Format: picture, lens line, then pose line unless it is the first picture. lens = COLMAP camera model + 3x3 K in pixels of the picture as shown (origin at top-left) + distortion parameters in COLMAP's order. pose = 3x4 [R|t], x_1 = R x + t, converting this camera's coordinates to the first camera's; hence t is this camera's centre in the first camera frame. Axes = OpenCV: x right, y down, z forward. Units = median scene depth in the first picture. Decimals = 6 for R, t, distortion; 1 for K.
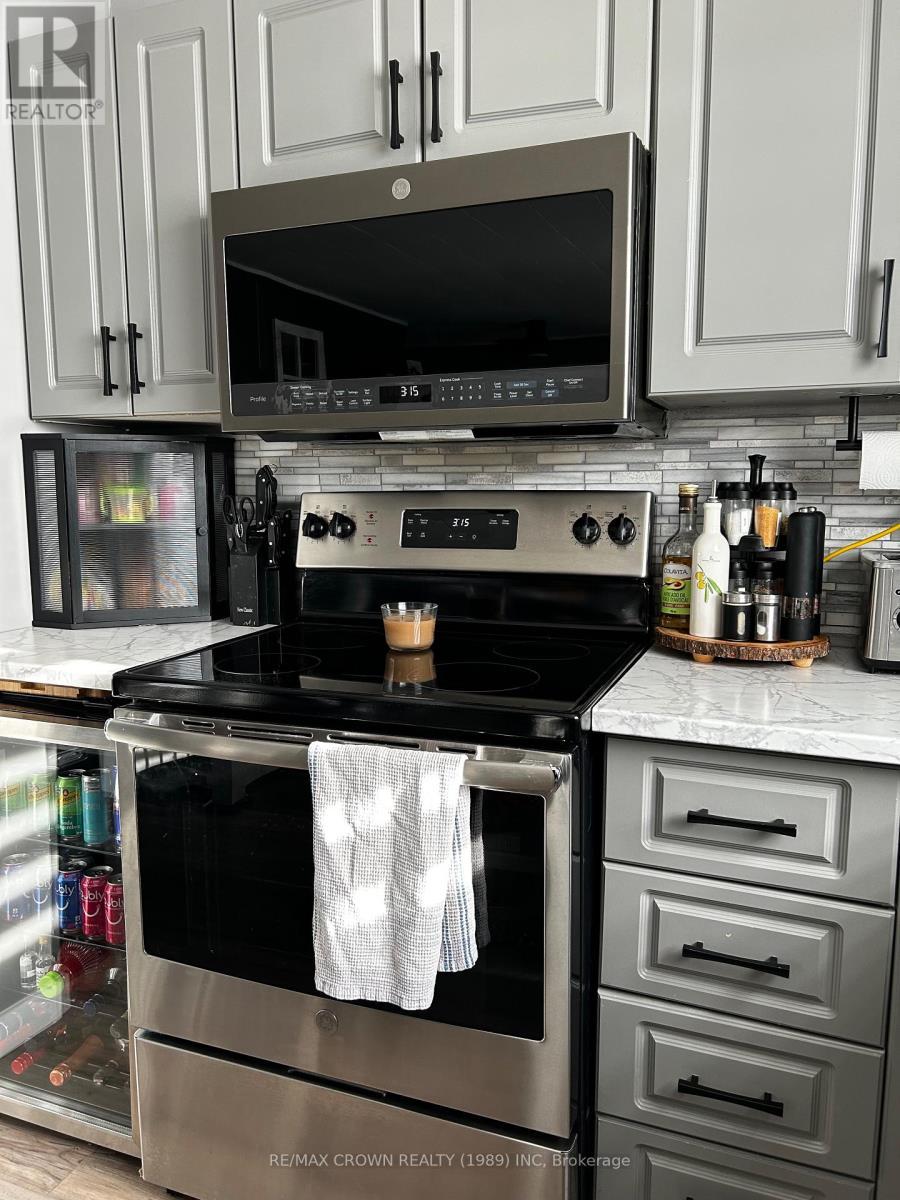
lens RADIAL K [[902.9, 0, 450.0], [0, 902.9, 600.0], [0, 0, 1]] dist [0.061672, -0.058428]
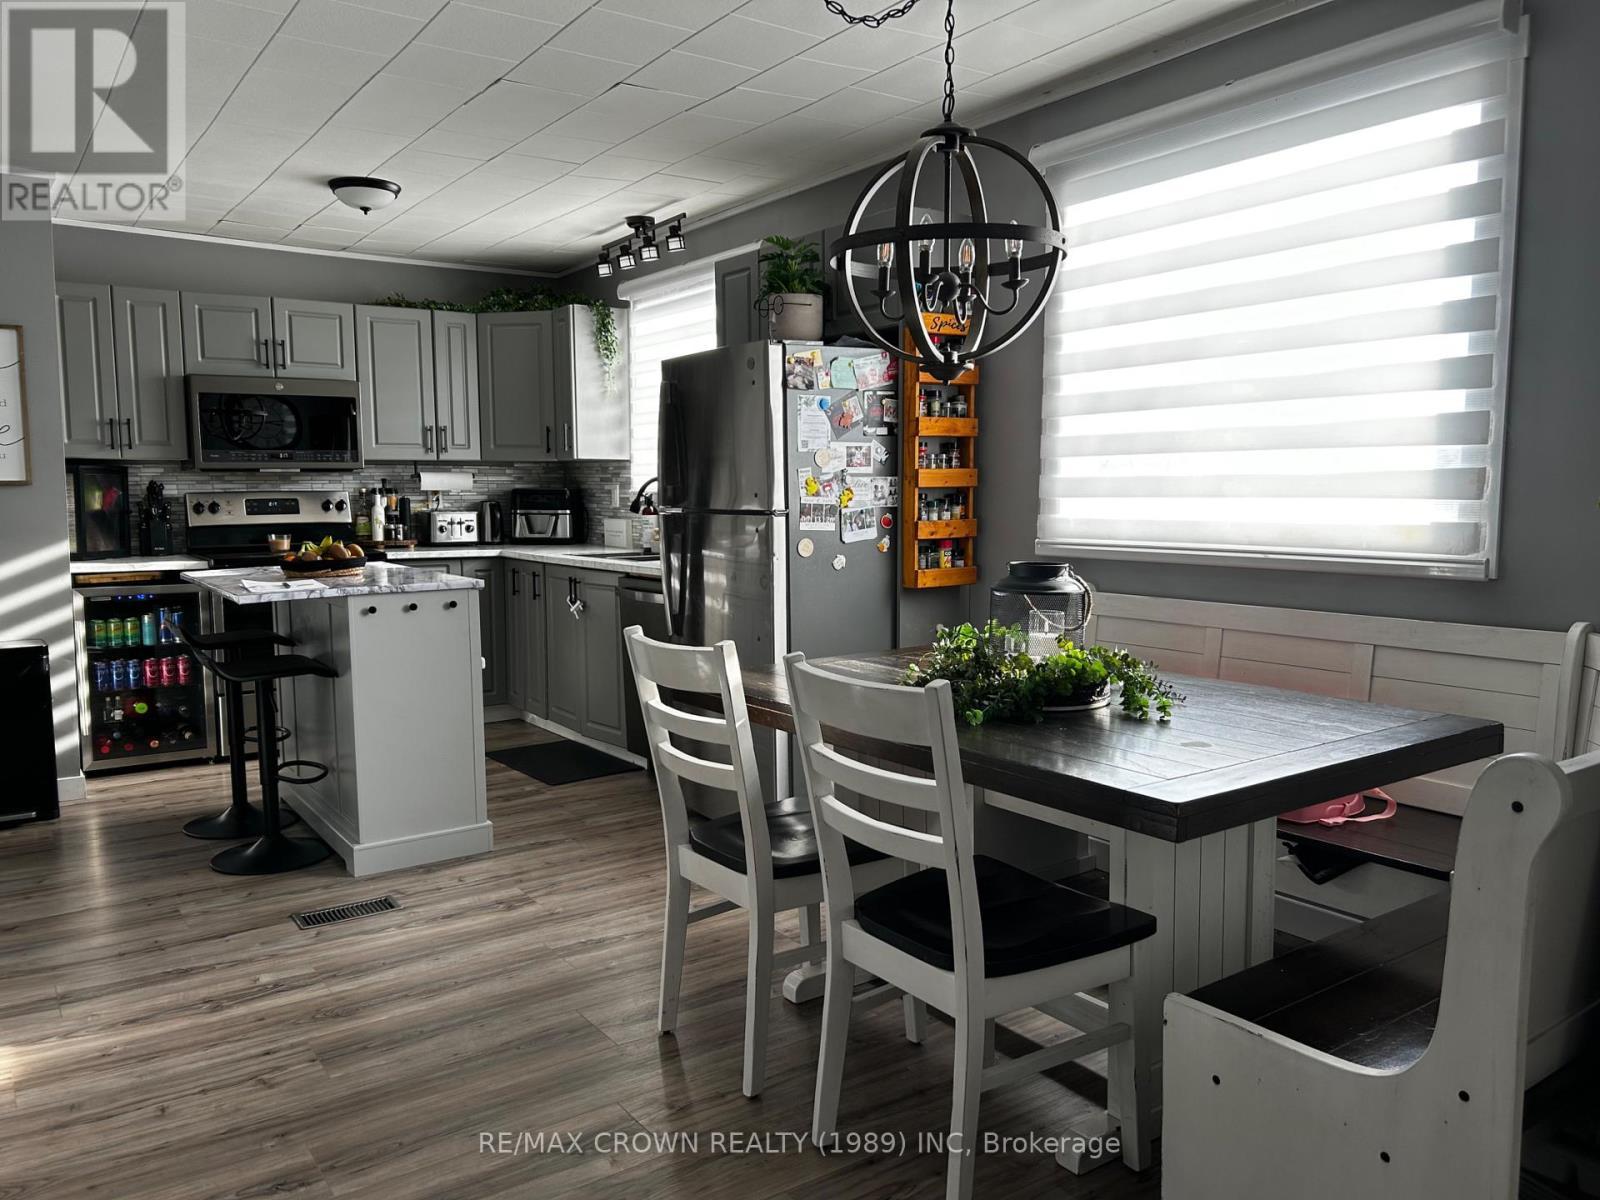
lens RADIAL K [[1204.3, 0, 800.7], [0, 1204.3, 609.8], [0, 0, 1]] dist [0.057422, -0.100048]
pose [[0.548479, -0.087163, 0.831609, -2.155744], [0.108471, 0.993565, 0.032597, 0.271462], [-0.829099, 0.072327, 0.554404, -2.189597]]
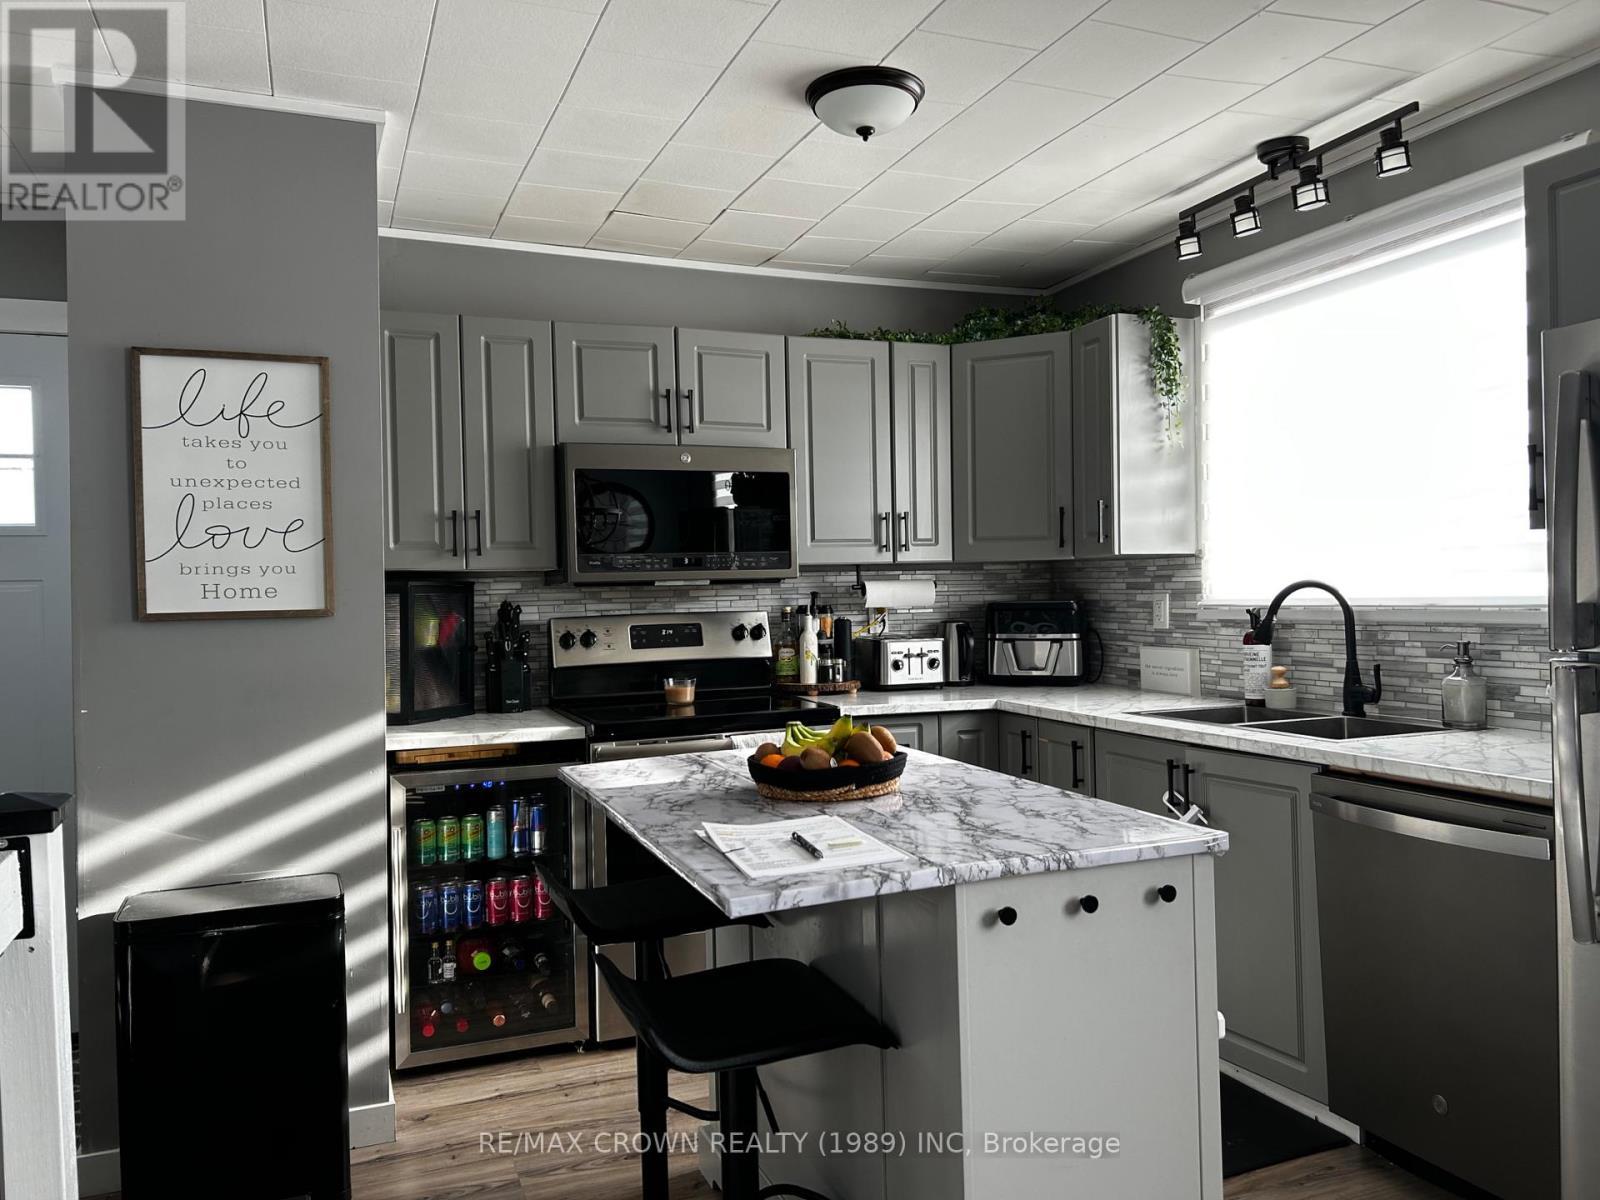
lens RADIAL K [[1203.8, 0, 800.0], [0, 1203.8, 600.0], [0, 0, 1]] dist [0.061672, -0.058428]
pose [[0.723071, -0.020898, 0.690457, -1.467811], [0.106198, 0.991022, -0.081219, 0.067342], [-0.682561, 0.132052, 0.718799, -0.844226]]
